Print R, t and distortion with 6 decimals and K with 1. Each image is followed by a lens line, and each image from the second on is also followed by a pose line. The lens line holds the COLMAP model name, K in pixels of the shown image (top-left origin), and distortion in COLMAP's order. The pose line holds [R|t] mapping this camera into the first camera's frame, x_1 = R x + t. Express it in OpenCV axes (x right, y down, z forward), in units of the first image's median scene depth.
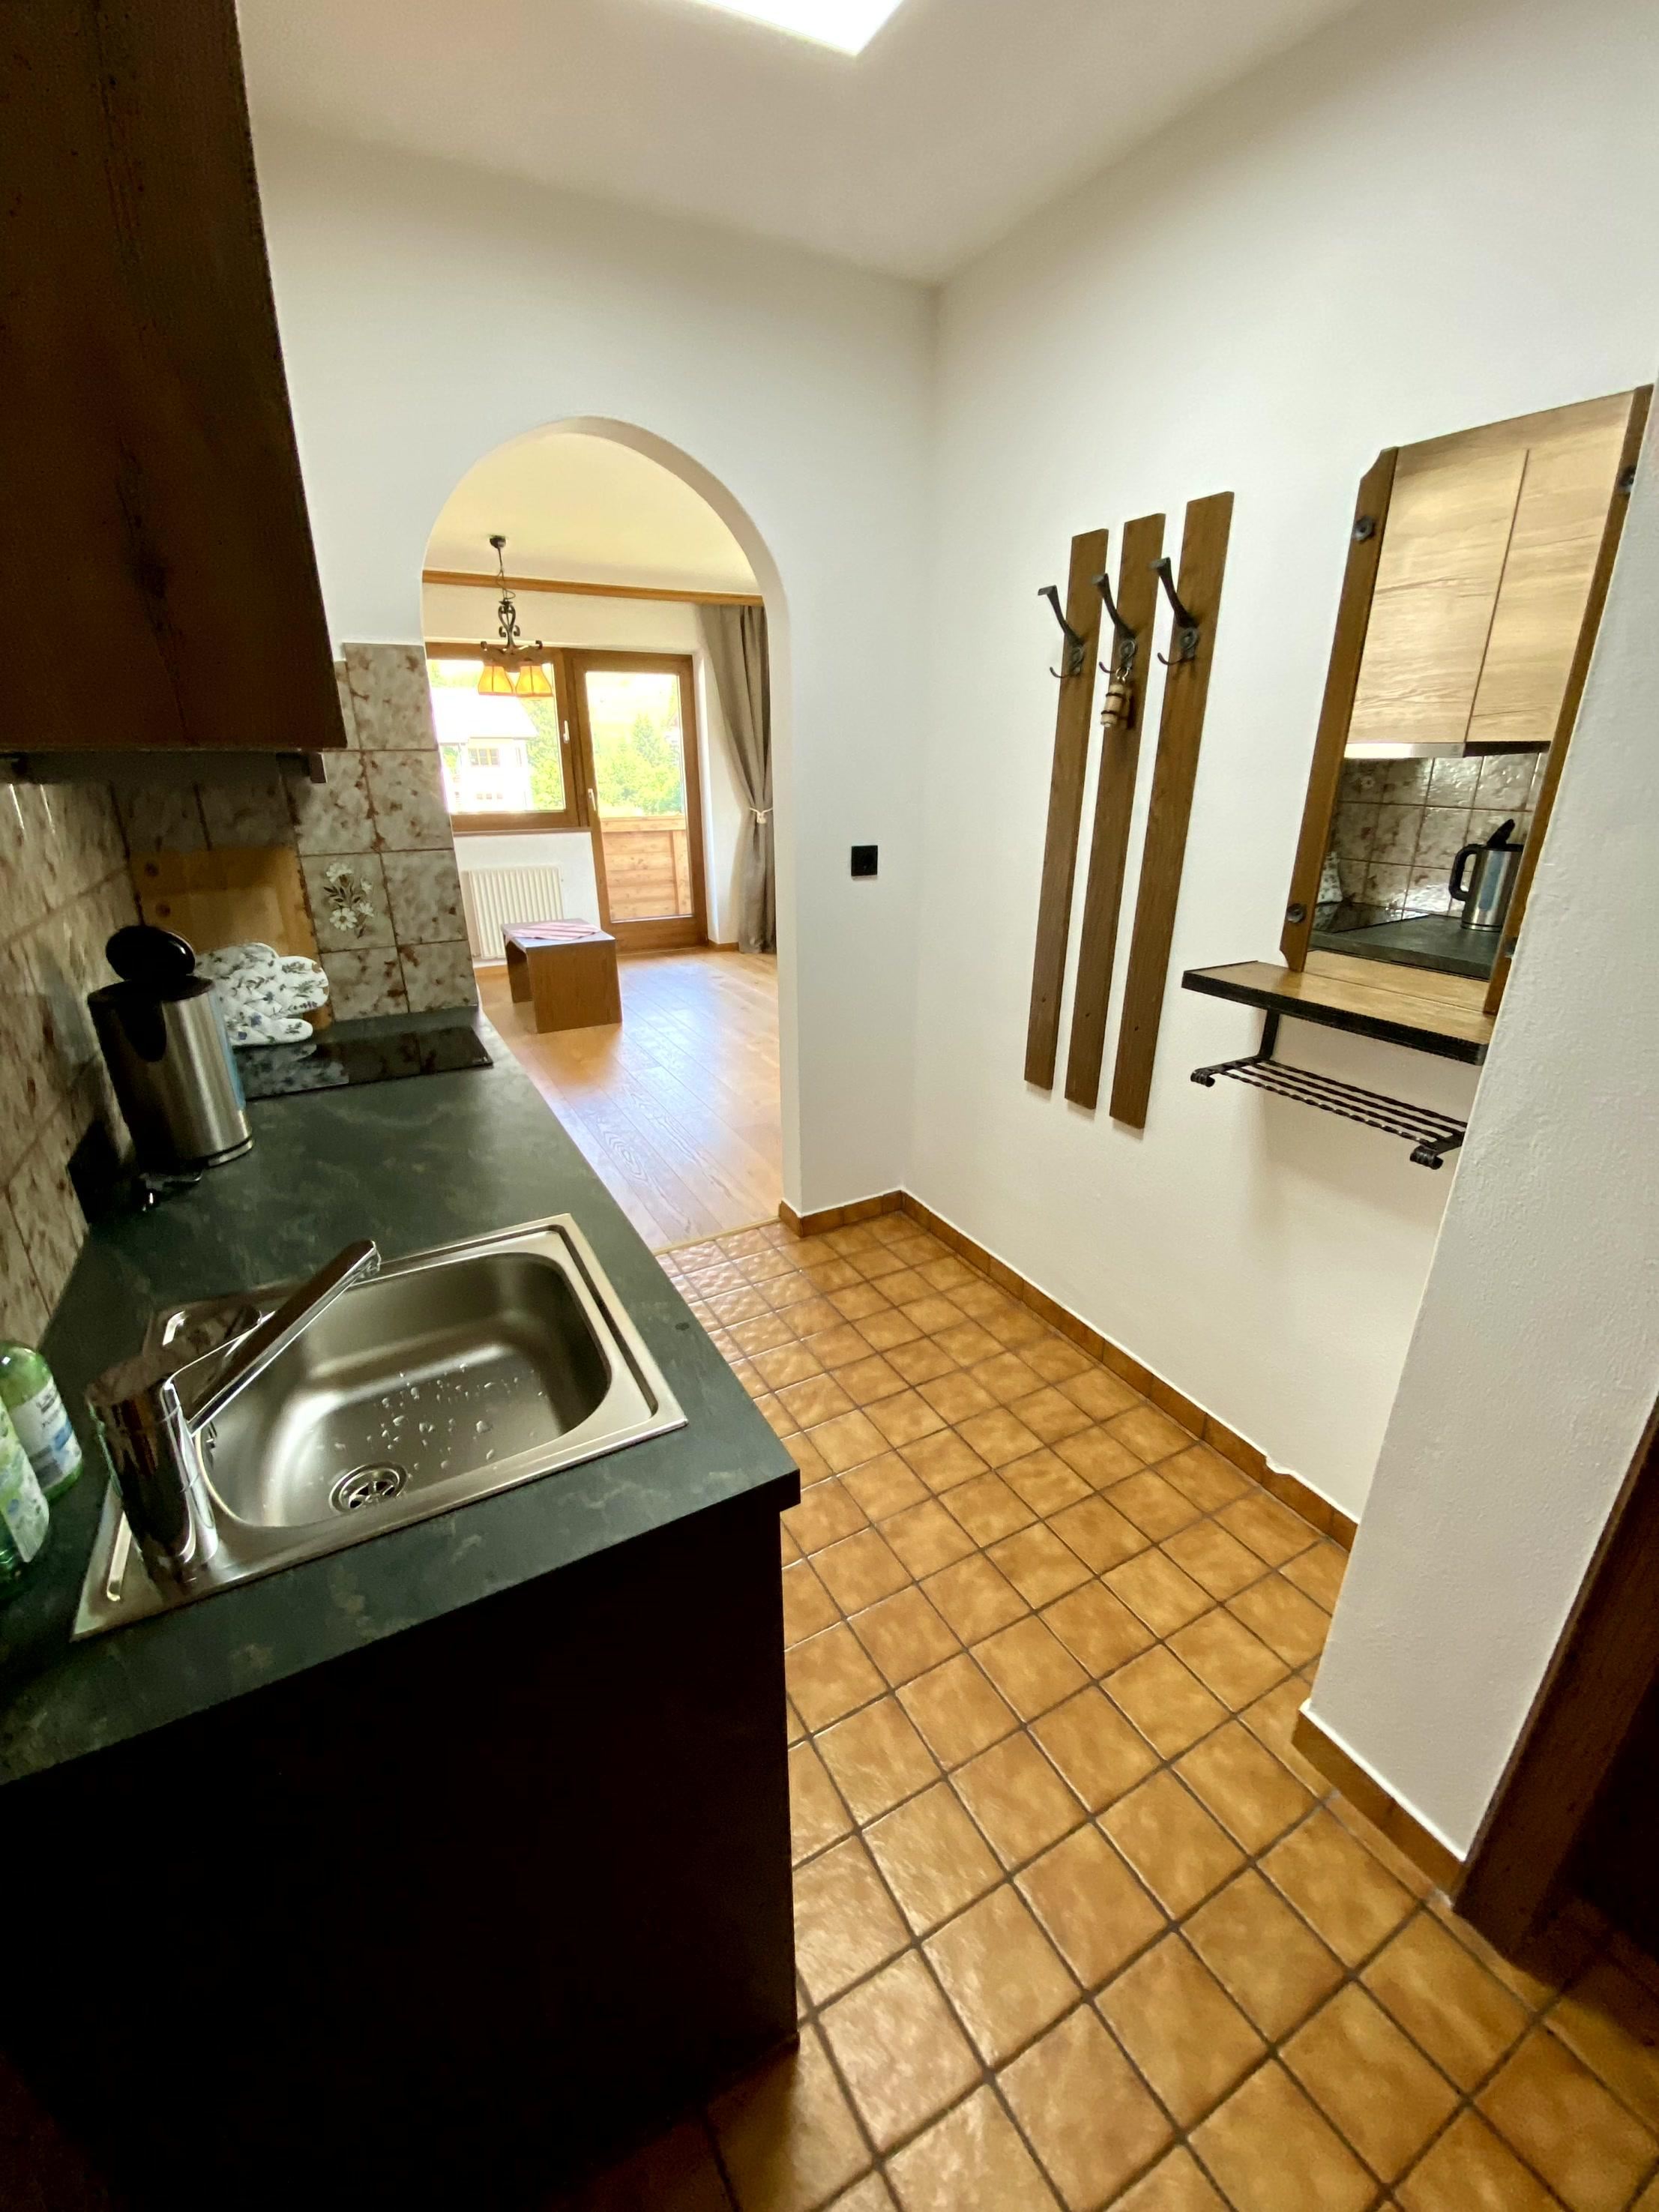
lens RADIAL K [[924.5, 0, 841.4], [0, 924.5, 1126.8], [0, 0, 1]] dist [0.017027, -0.001895]
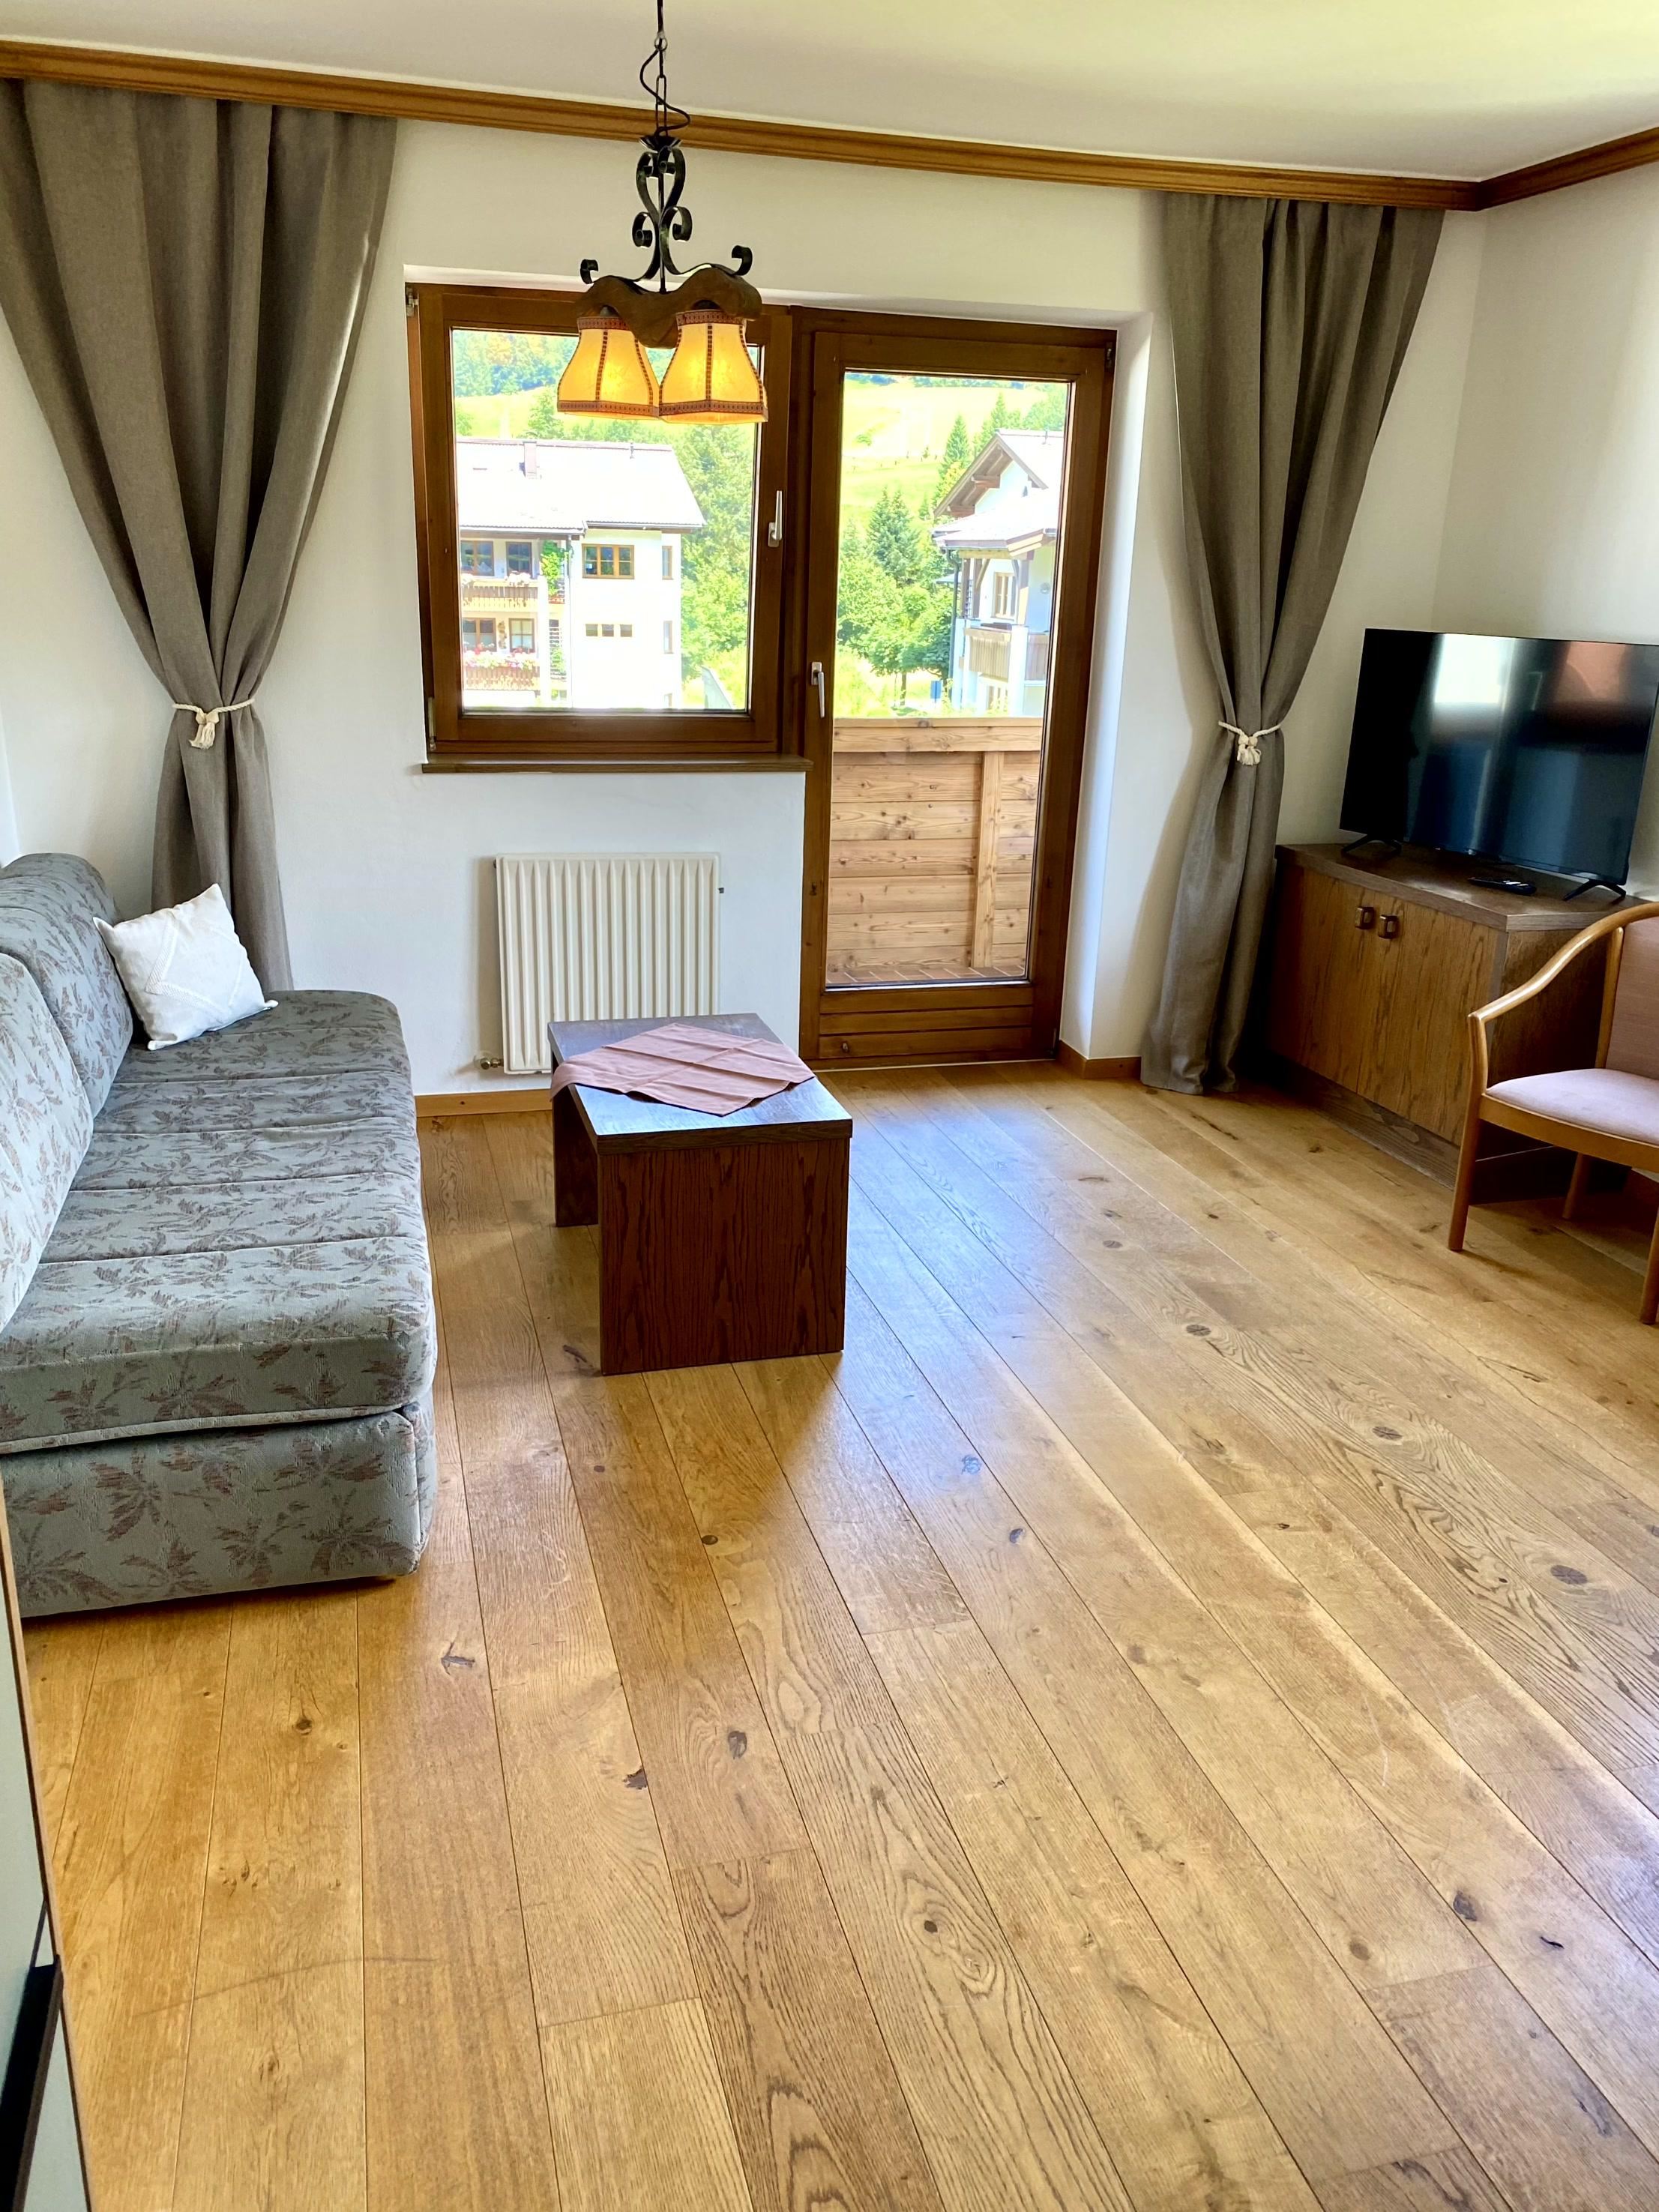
lens RADIAL K [[1696.3, 0, 810.9], [0, 1696.3, 1099.0], [0, 0, 1]] dist [-0.005049, -0.011702]
pose [[0.972553, 0.097783, -0.211137, -0.304134], [-0.113724, 0.991404, -0.064698, -0.394329], [0.202996, 0.086933, 0.975313, 0.927826]]
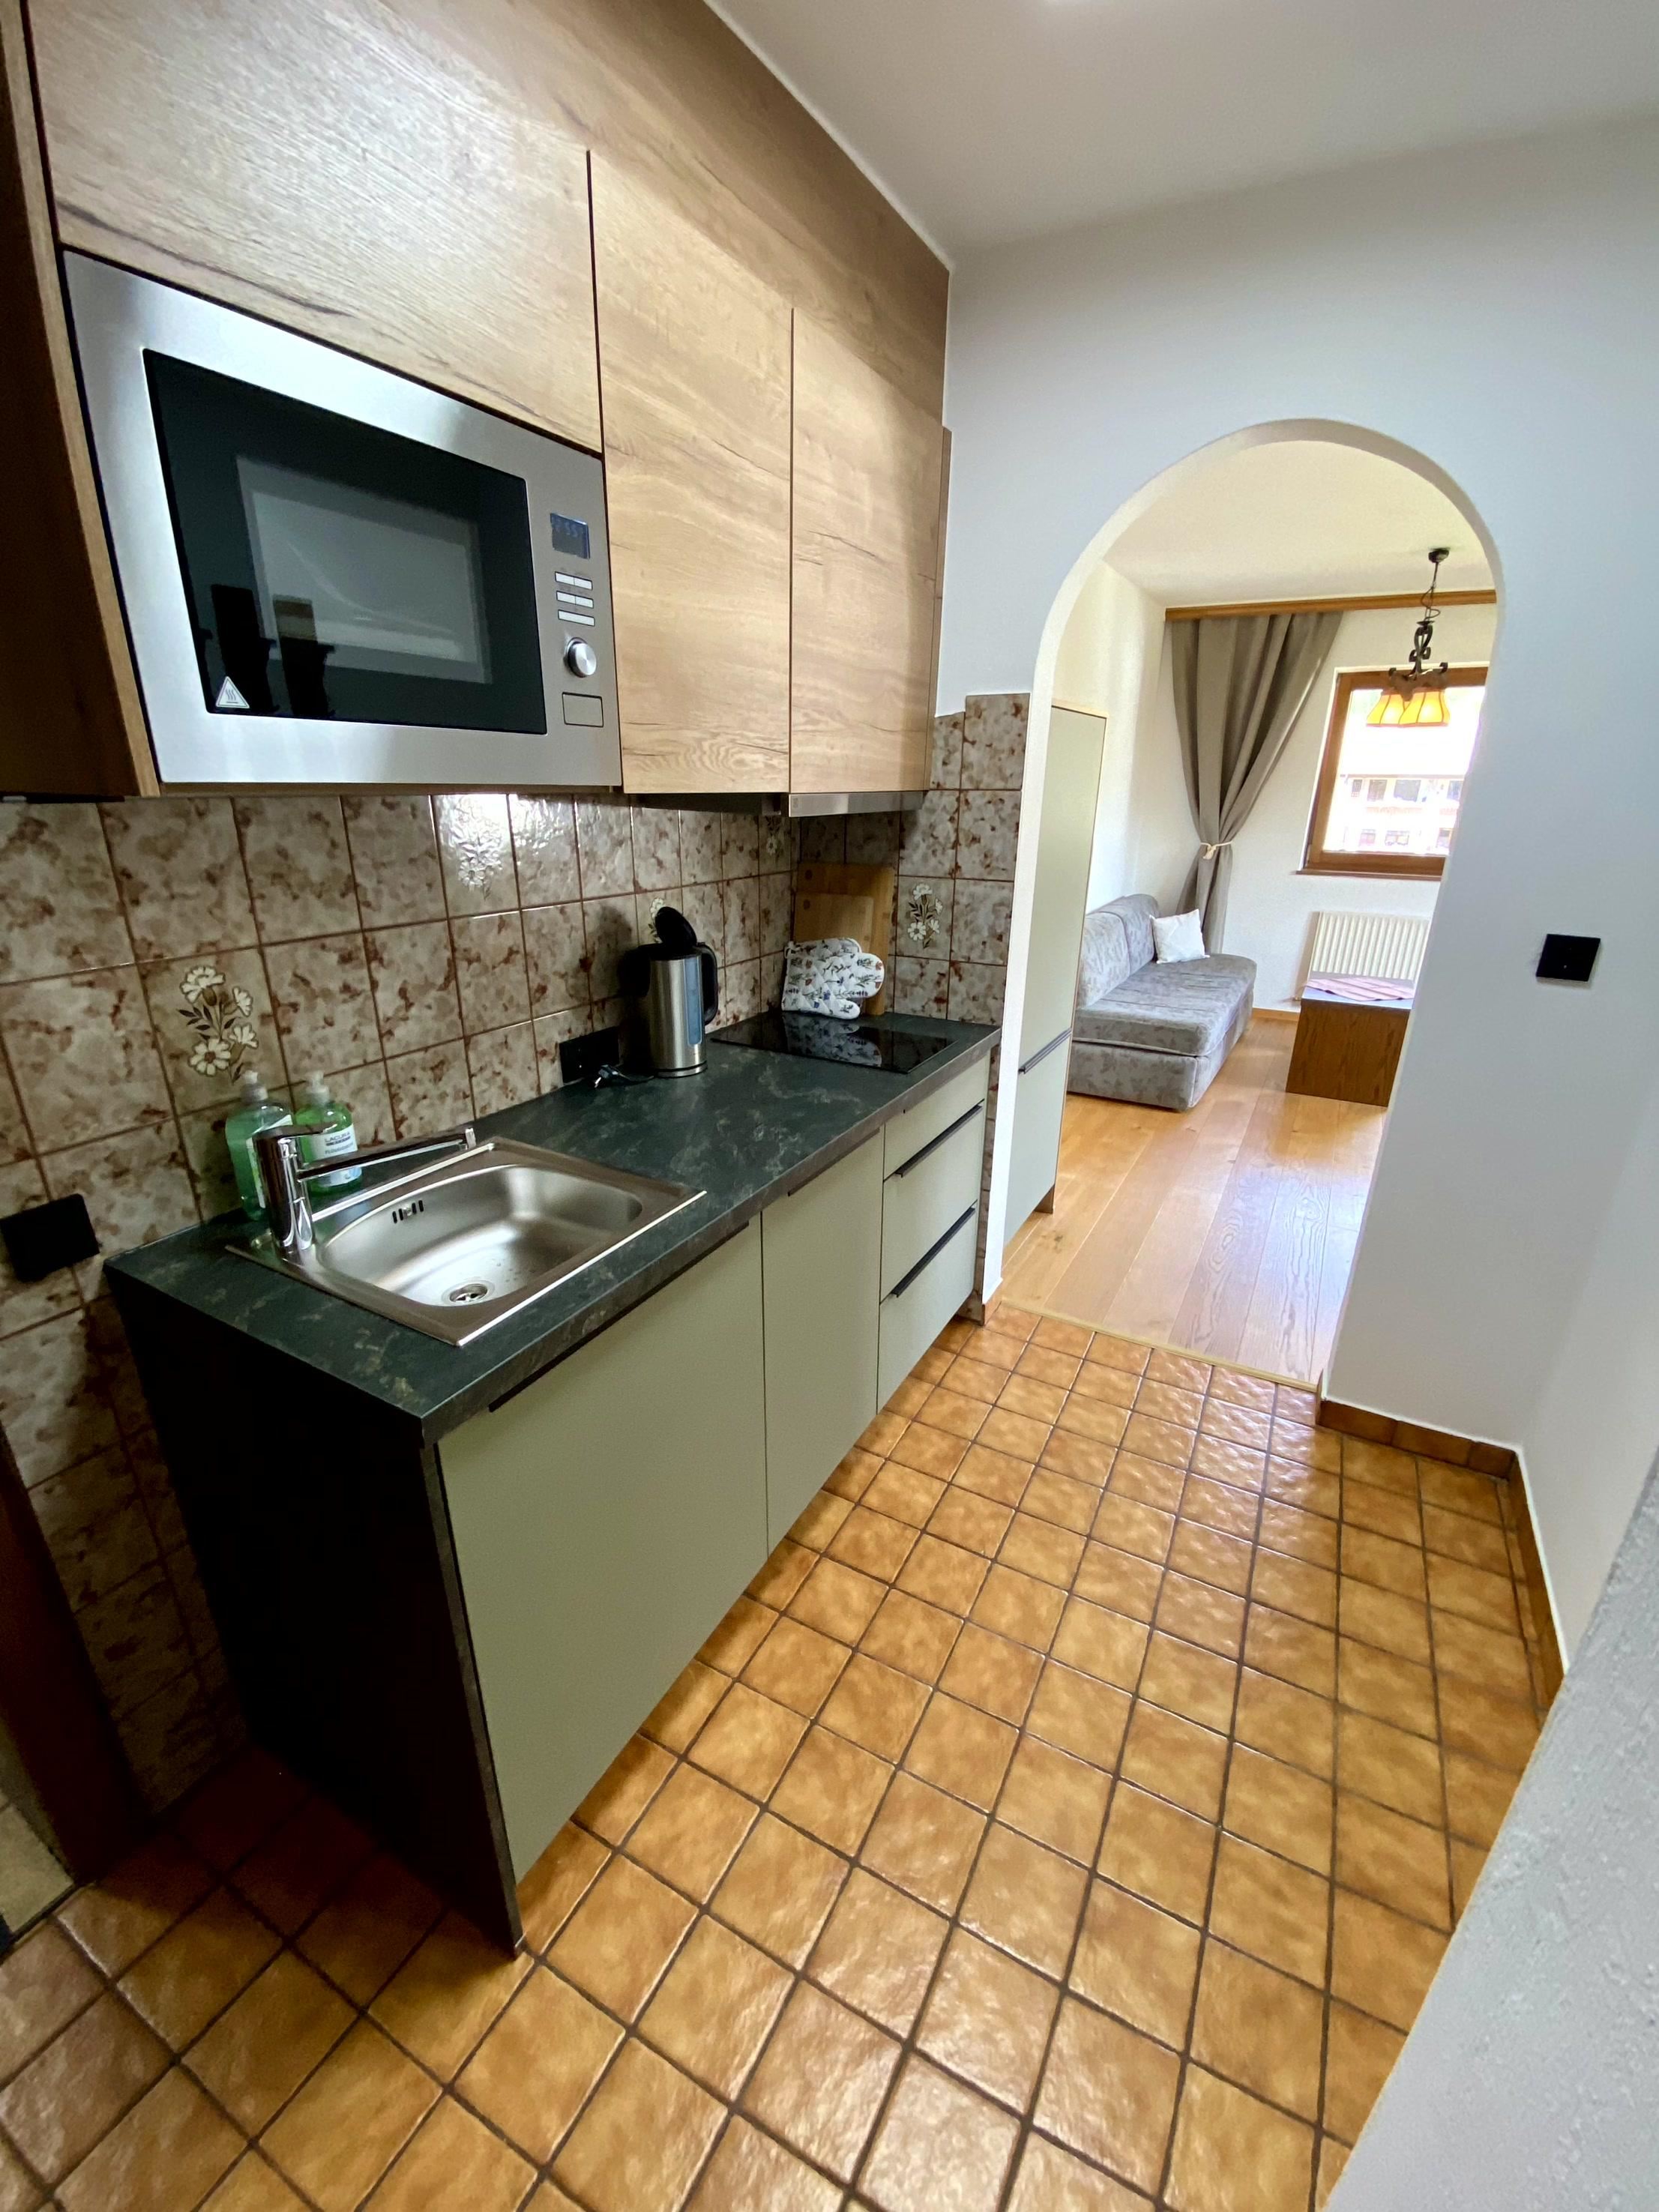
lens RADIAL K [[924.5, 0, 796.8], [0, 924.5, 1124.3], [0, 0, 1]] dist [0.017027, -0.001895]
pose [[0.510310, 0.306551, -0.803498, 0.382894], [-0.333905, 0.931639, 0.143373, -0.106143], [0.792522, 0.195128, 0.577784, 0.237258]]
